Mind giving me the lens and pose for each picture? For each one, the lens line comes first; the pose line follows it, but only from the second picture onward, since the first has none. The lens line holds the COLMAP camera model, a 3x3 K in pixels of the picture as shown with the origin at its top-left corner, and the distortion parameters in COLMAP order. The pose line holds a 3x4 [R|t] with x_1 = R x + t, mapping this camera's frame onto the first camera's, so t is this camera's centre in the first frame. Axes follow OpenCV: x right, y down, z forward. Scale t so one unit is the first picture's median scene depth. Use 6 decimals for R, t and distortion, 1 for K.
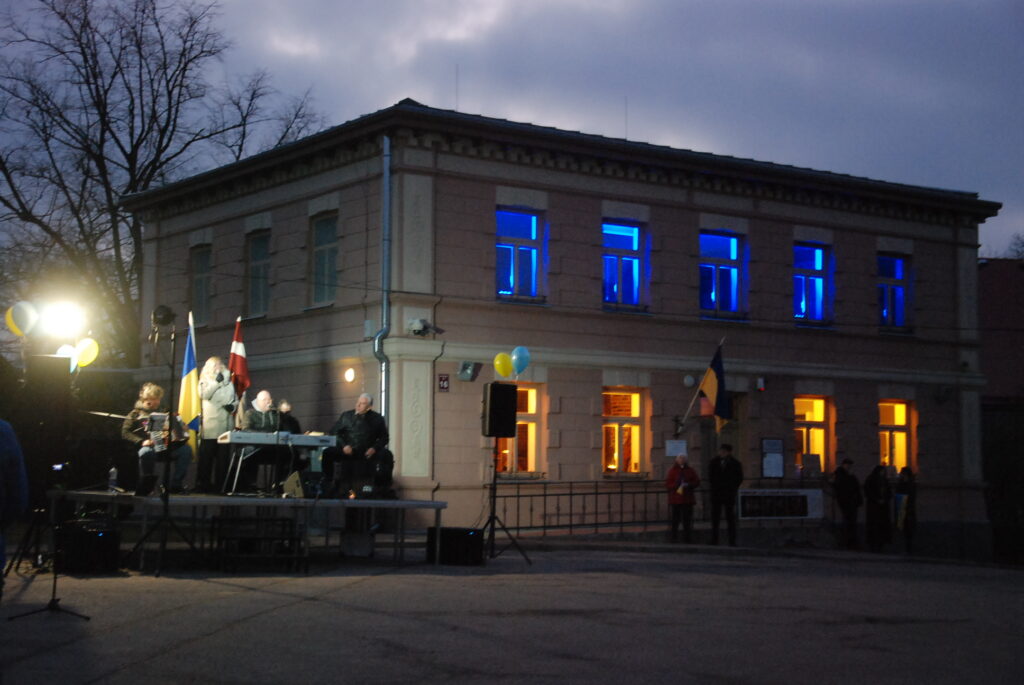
lens RADIAL K [[1594.5, 0, 511.2], [0, 1594.5, 348.1], [0, 0, 1]] dist [0.220592, 0.140327]
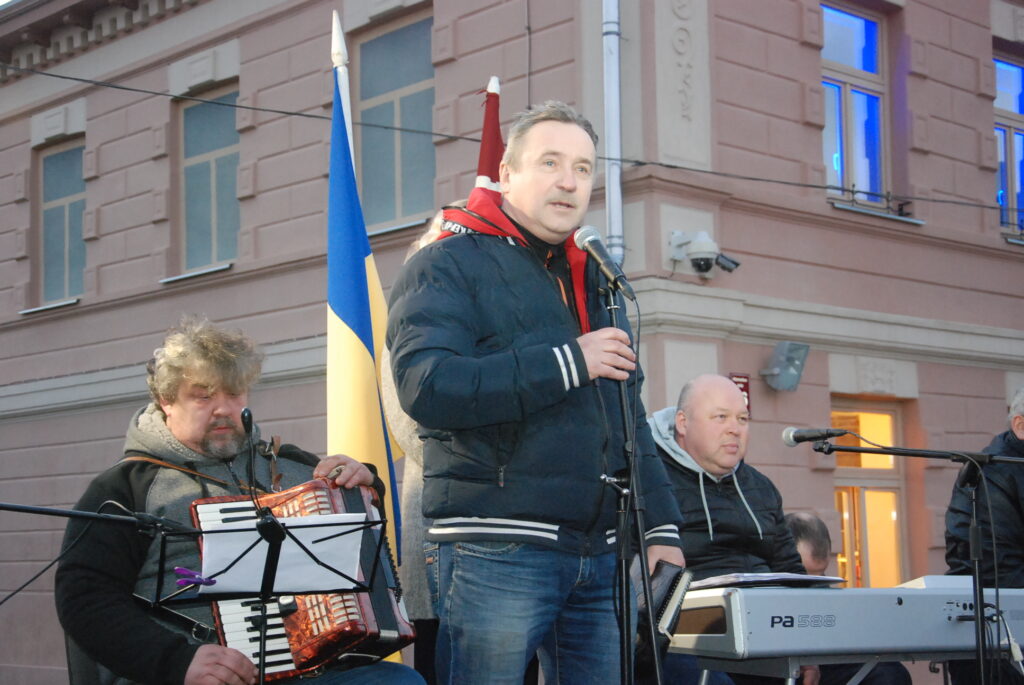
lens RADIAL K [[1594.5, 0, 511.2], [0, 1594.5, 348.1], [0, 0, 1]] dist [0.220592, 0.140327]
pose [[0.988838, -0.006601, 0.148848, -0.161024], [0.012200, 0.999251, -0.036733, 0.023941], [-0.148494, 0.038139, 0.988178, 0.603823]]
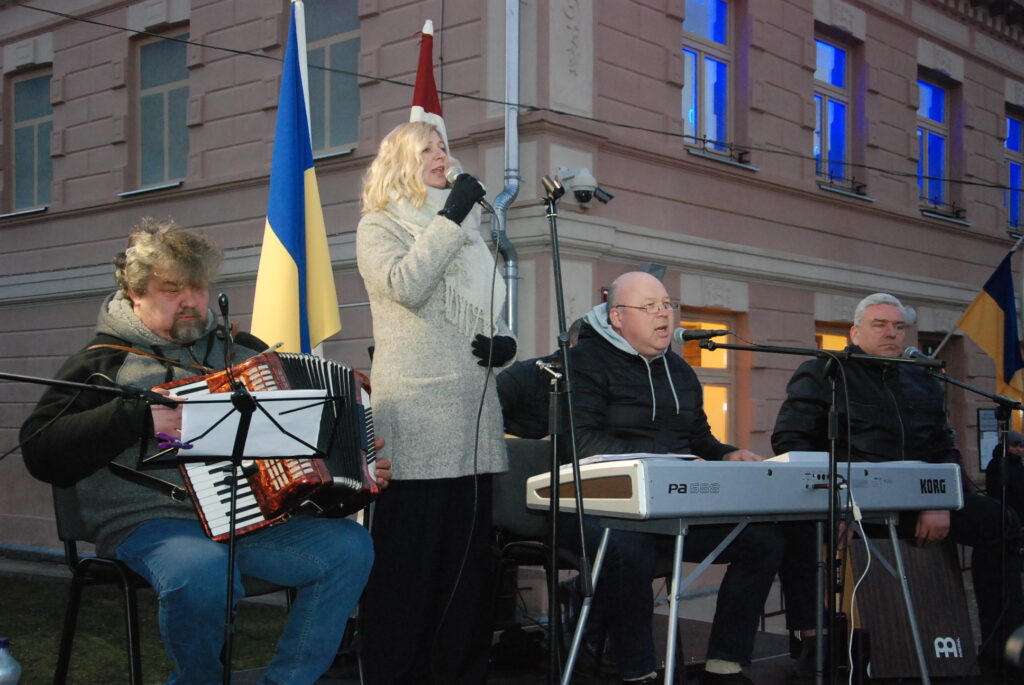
lens RADIAL K [[1307.8, 0, 512.0], [0, 1307.8, 342.5], [0, 0, 1]] dist [0.086834, 0.354757]
pose [[0.973760, 0.010380, 0.227340, -0.163941], [-0.015551, 0.999659, 0.020965, 0.025055], [-0.227044, -0.023950, 0.973590, 0.611431]]
